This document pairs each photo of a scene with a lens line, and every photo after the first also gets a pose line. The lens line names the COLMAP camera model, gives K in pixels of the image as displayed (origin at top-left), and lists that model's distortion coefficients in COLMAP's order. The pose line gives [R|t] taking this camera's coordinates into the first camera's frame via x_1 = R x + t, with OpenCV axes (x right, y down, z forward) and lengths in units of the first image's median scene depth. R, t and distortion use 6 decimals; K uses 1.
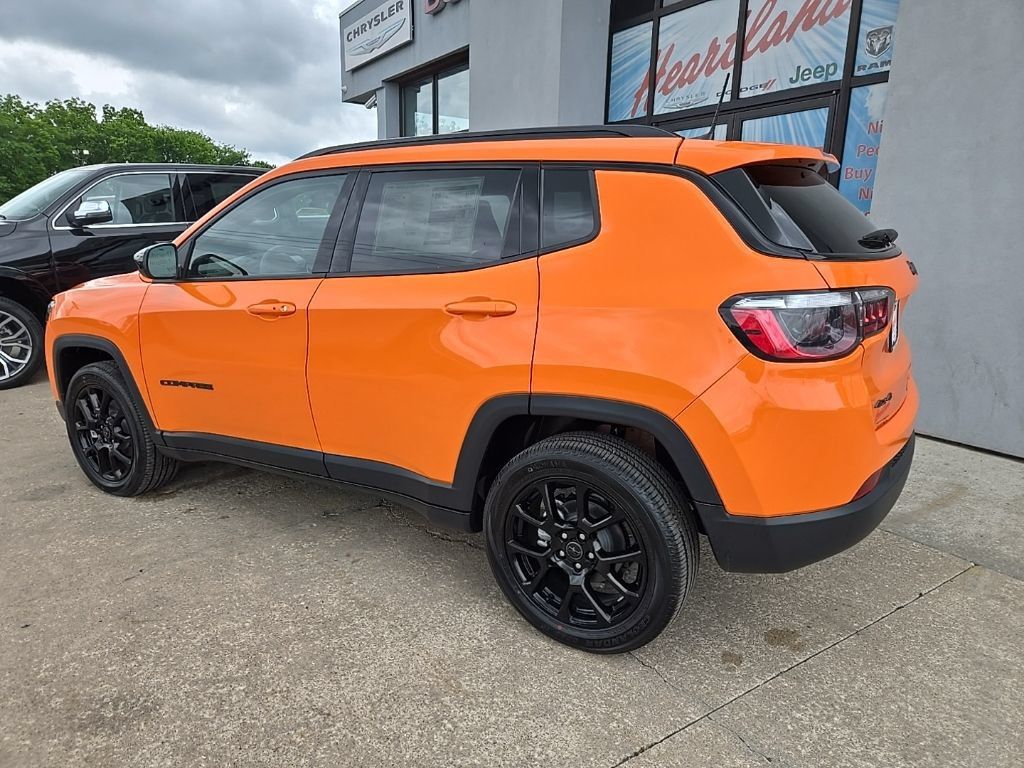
lens RADIAL K [[689.7, 0, 505.9], [0, 689.7, 384.1], [0, 0, 1]] dist [0.069542, -0.056407]
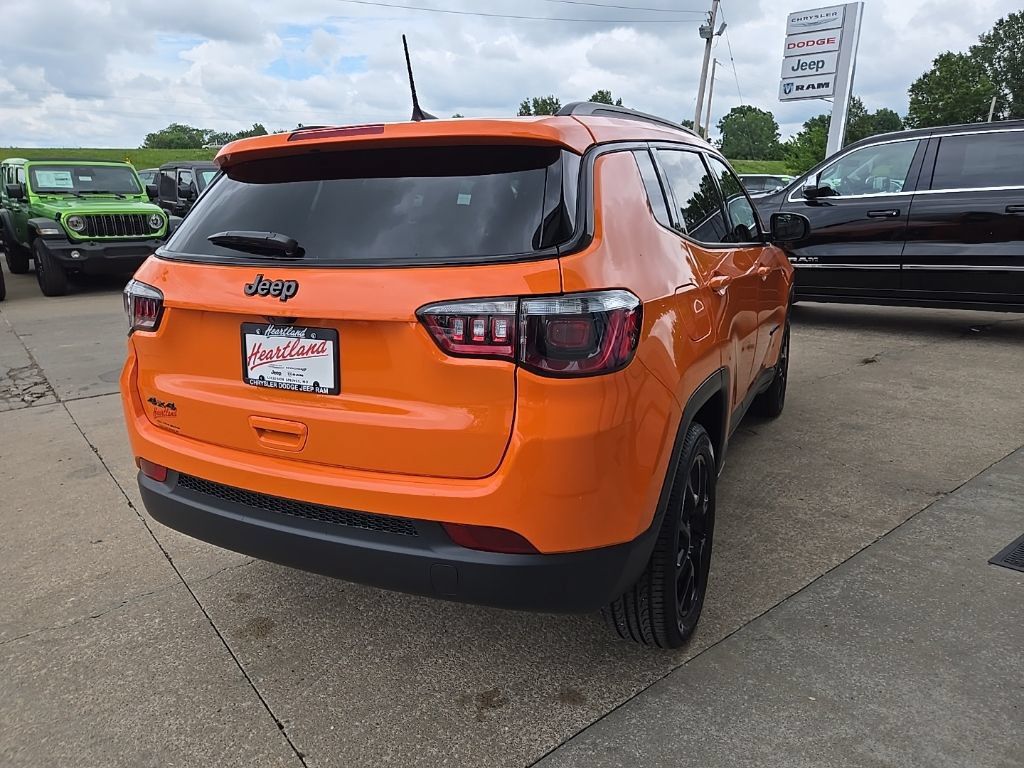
lens RADIAL K [[689.7, 0, 518.8], [0, 689.7, 382.9], [0, 0, 1]] dist [0.069542, -0.056407]
pose [[0.103400, 0.260011, -0.960053, 0.587610], [-0.207497, 0.949629, 0.234840, -0.130689], [0.972755, 0.174926, 0.152144, 0.512275]]
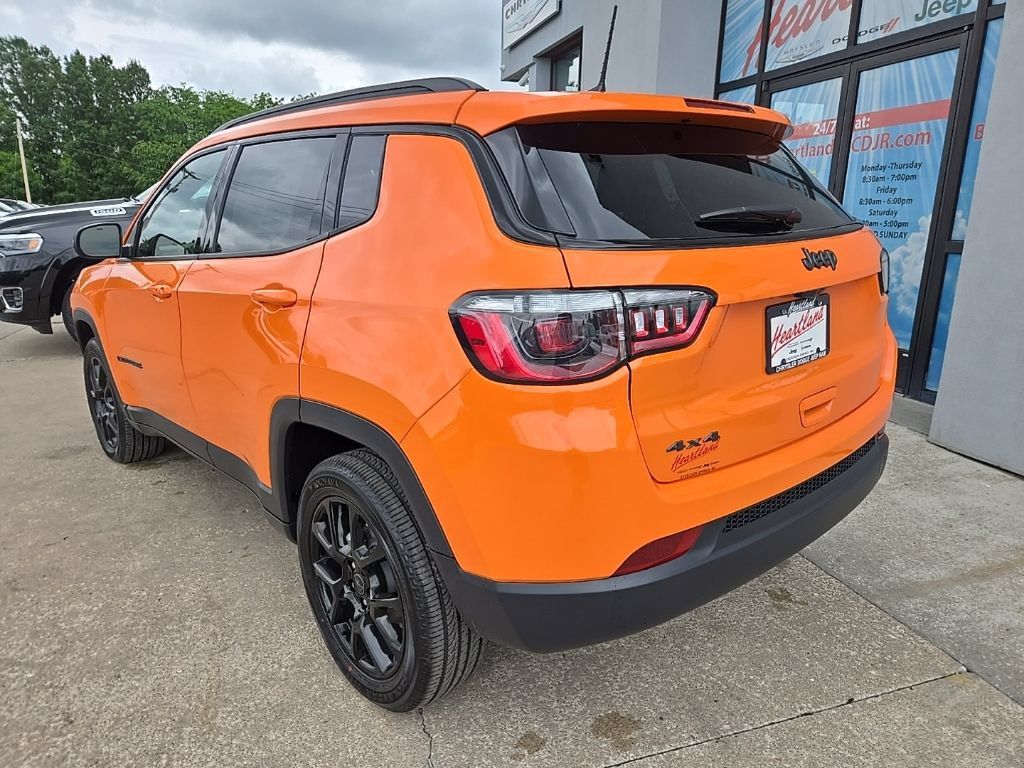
lens RADIAL K [[689.7, 0, 507.1], [0, 689.7, 382.5], [0, 0, 1]] dist [0.069542, -0.056407]
pose [[0.960568, 0.061547, -0.271149, 0.208191], [-0.054370, 0.997945, 0.033911, -0.020030], [0.272679, -0.017832, 0.961940, 0.095887]]
